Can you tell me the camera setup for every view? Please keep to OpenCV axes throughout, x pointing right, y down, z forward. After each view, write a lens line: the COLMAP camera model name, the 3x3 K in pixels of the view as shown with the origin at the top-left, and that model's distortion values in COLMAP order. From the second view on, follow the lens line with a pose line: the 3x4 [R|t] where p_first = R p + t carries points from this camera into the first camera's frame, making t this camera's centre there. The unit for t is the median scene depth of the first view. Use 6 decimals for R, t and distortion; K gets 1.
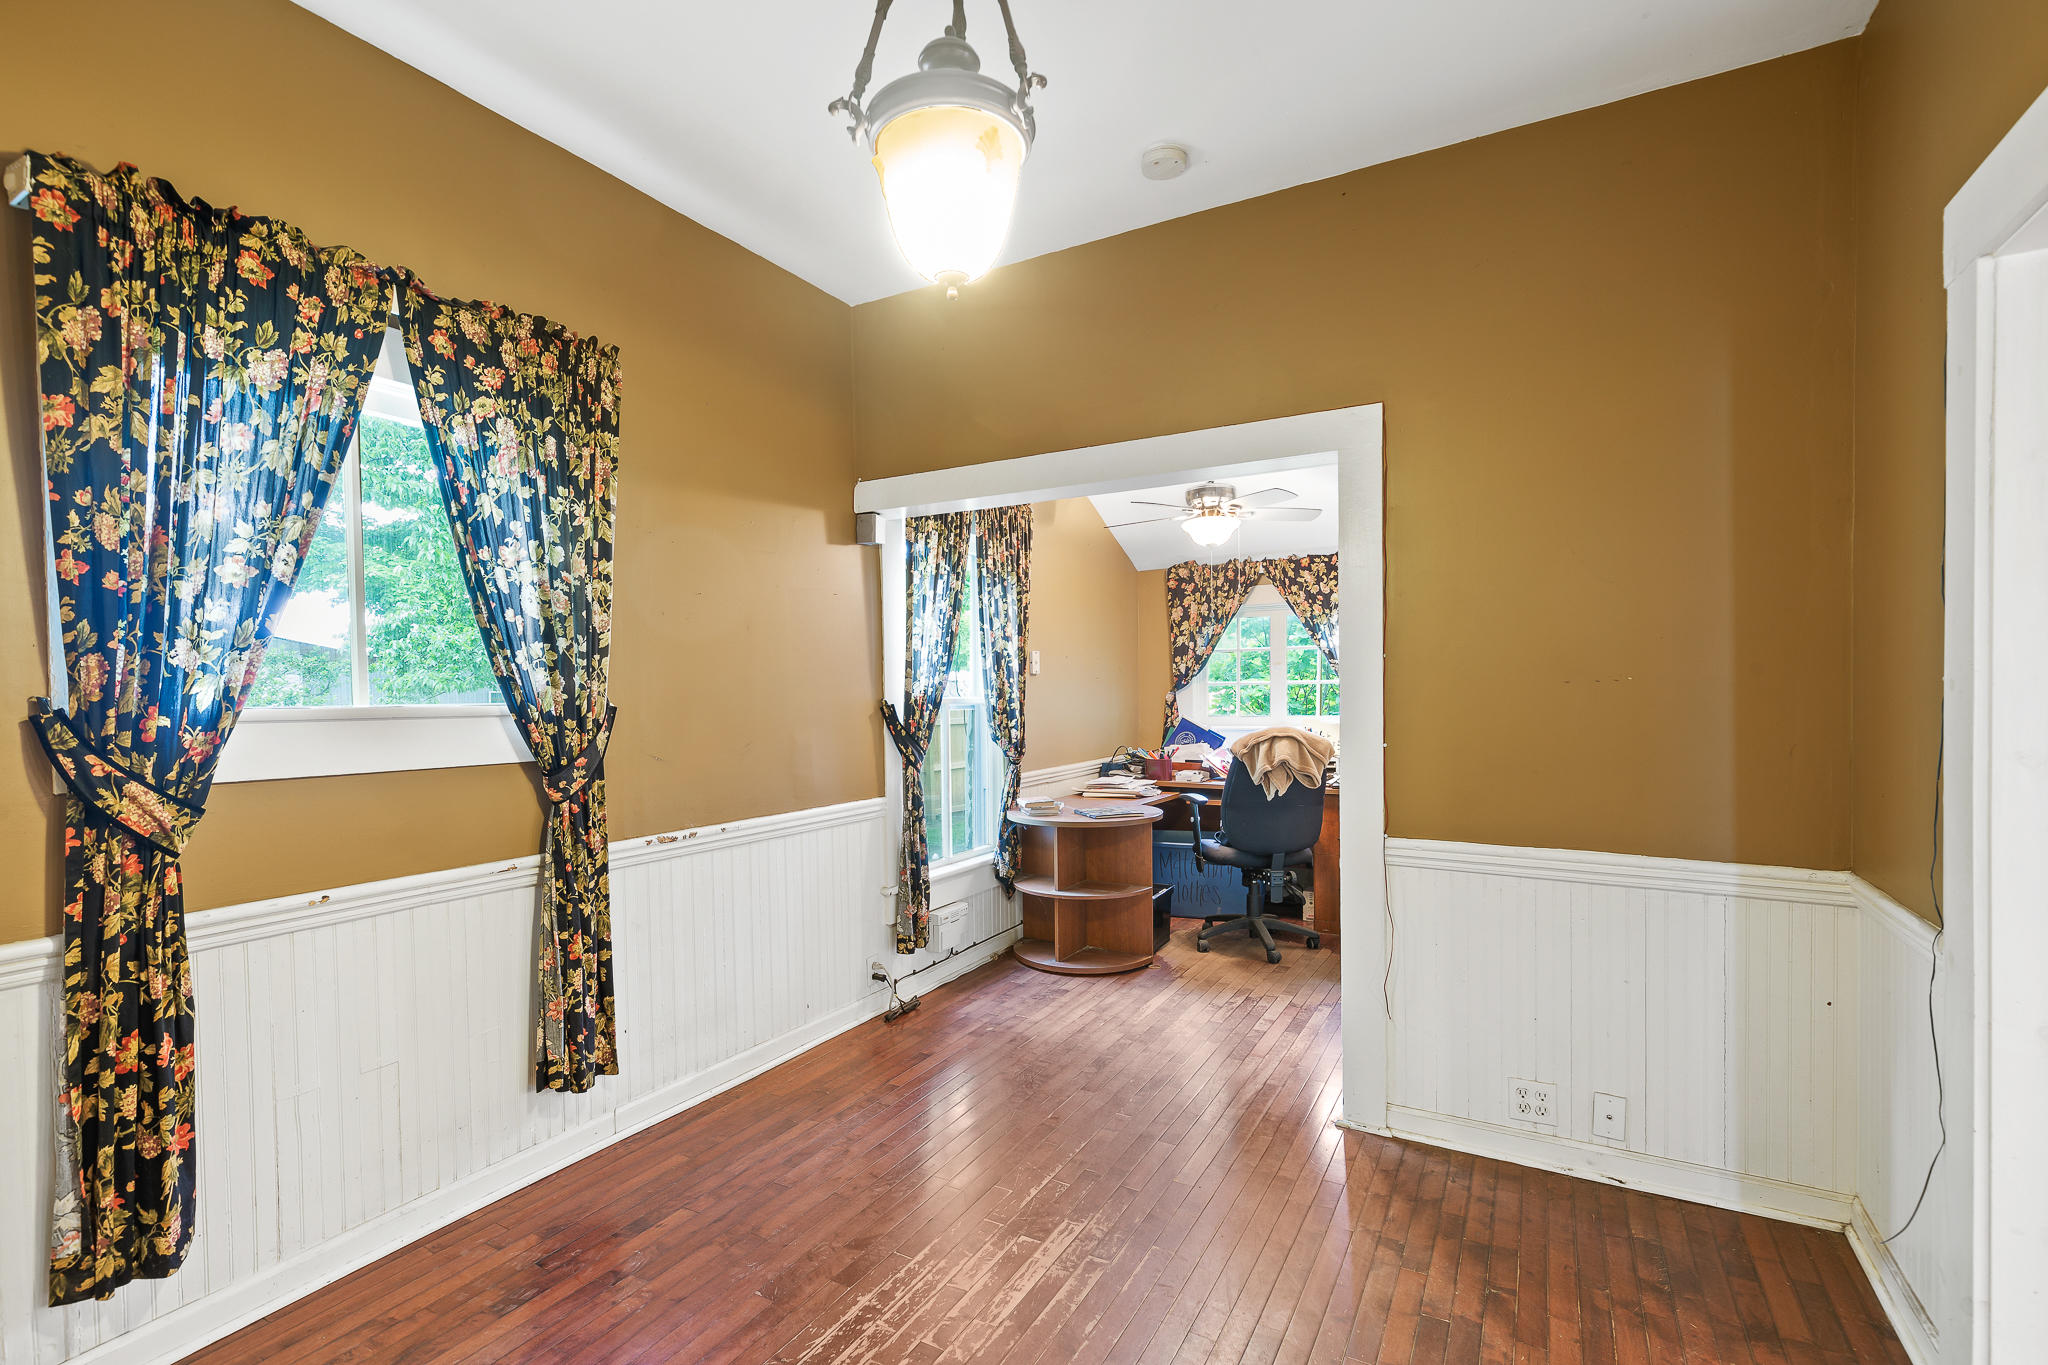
lens RADIAL K [[938.8, 0, 1010.0], [0, 938.8, 710.3], [0, 0, 1]] dist [0.002520, -0.000059]
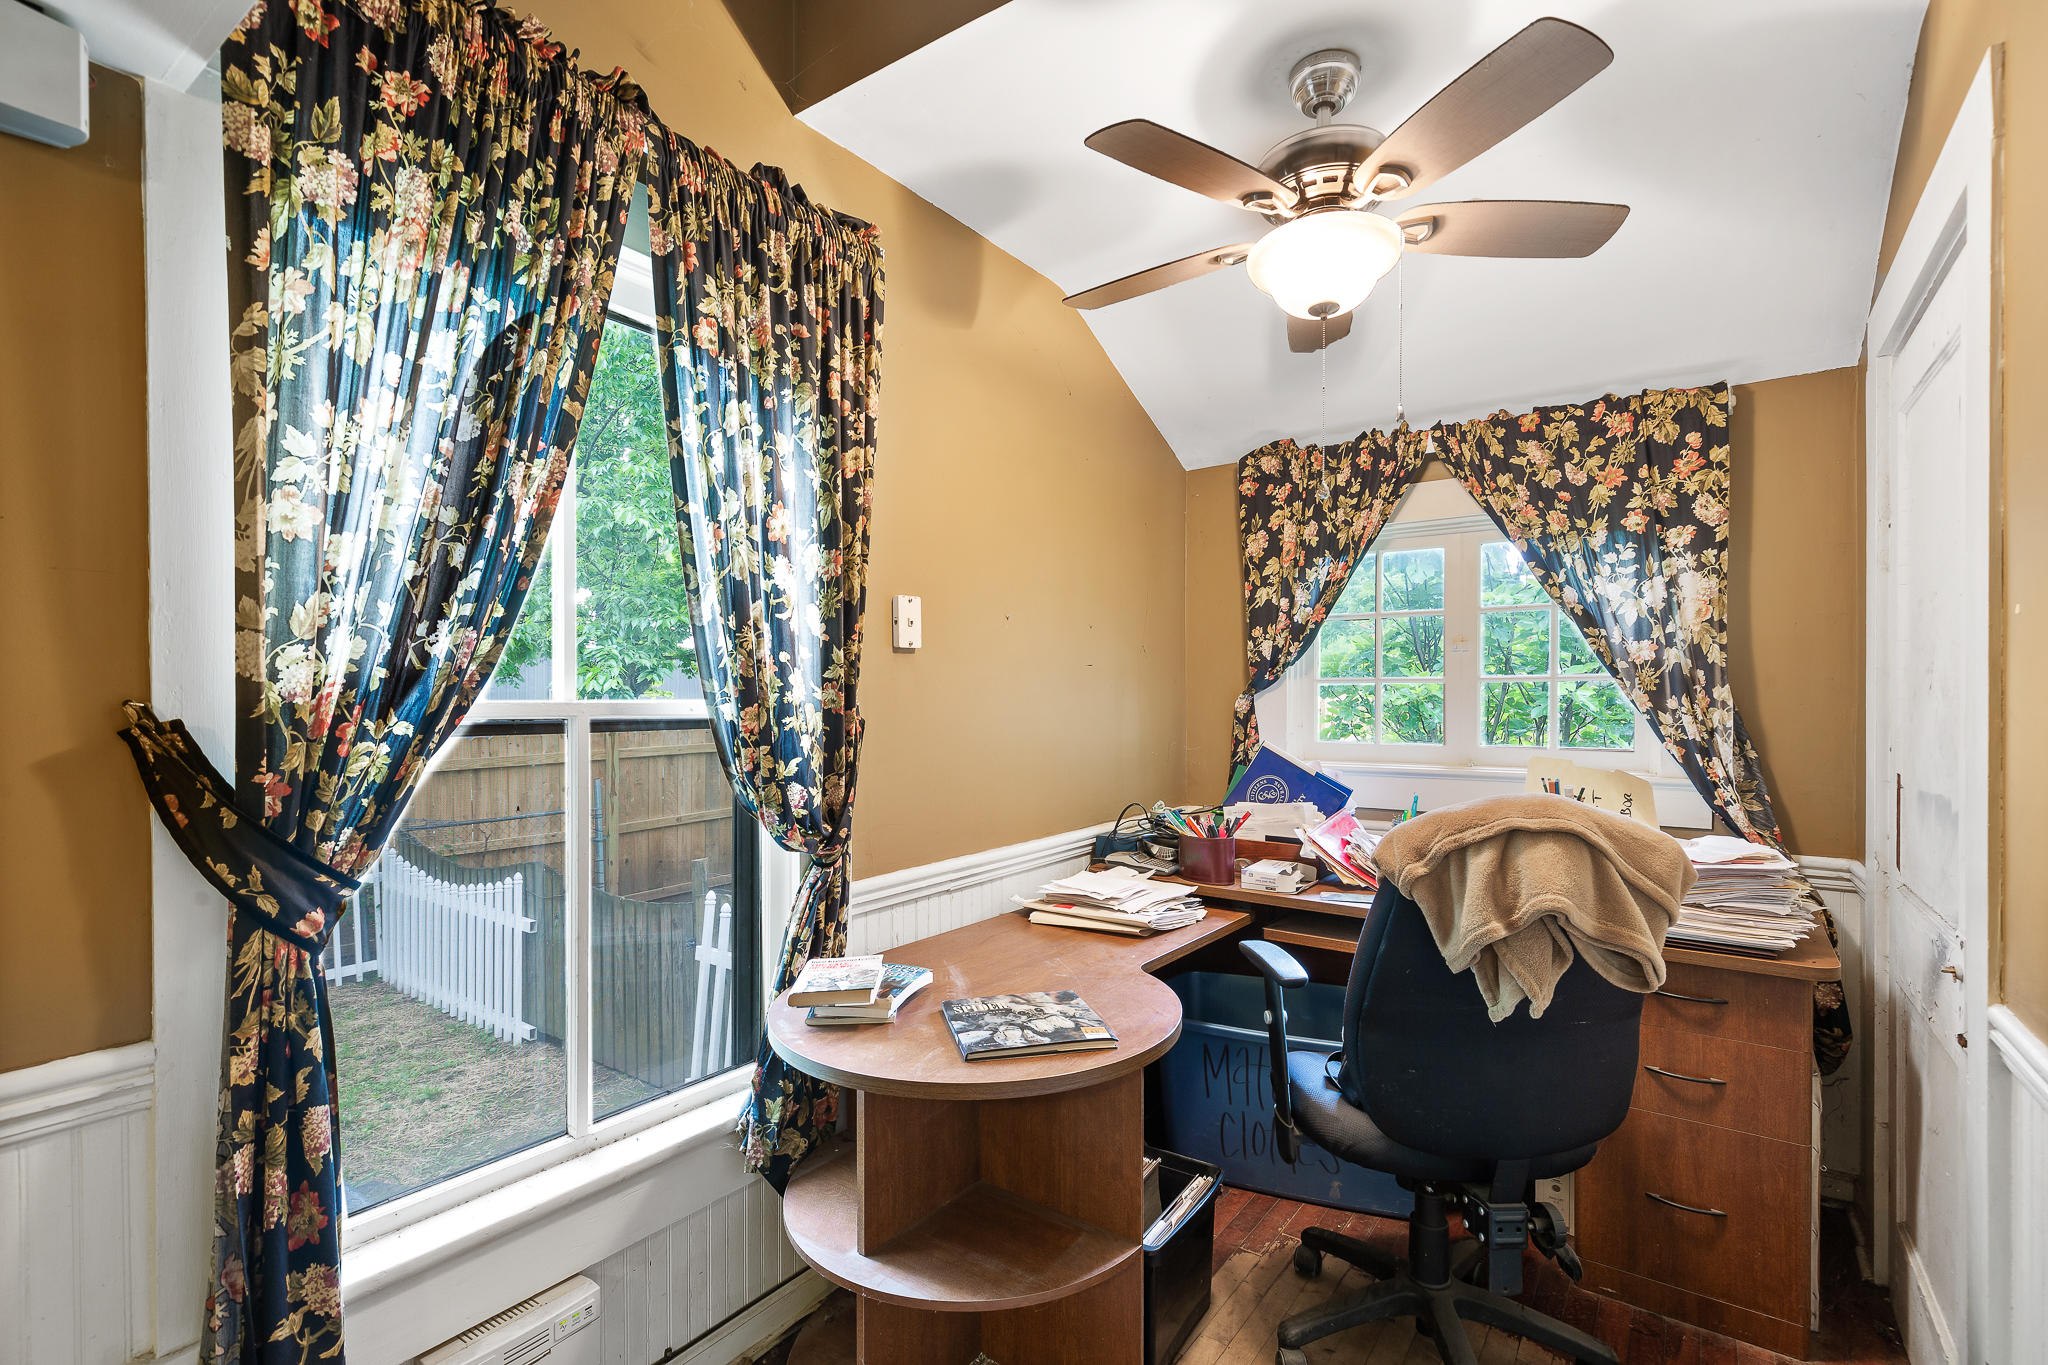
lens RADIAL K [[931.1, 0, 1026.9], [0, 931.1, 702.7], [0, 0, 1]] dist [0.005964, -0.000515]
pose [[0.994811, 0.011996, -0.101034, 0.140742], [-0.013213, 0.999848, -0.011384, -0.010341], [0.100883, 0.012660, 0.994818, 0.640846]]
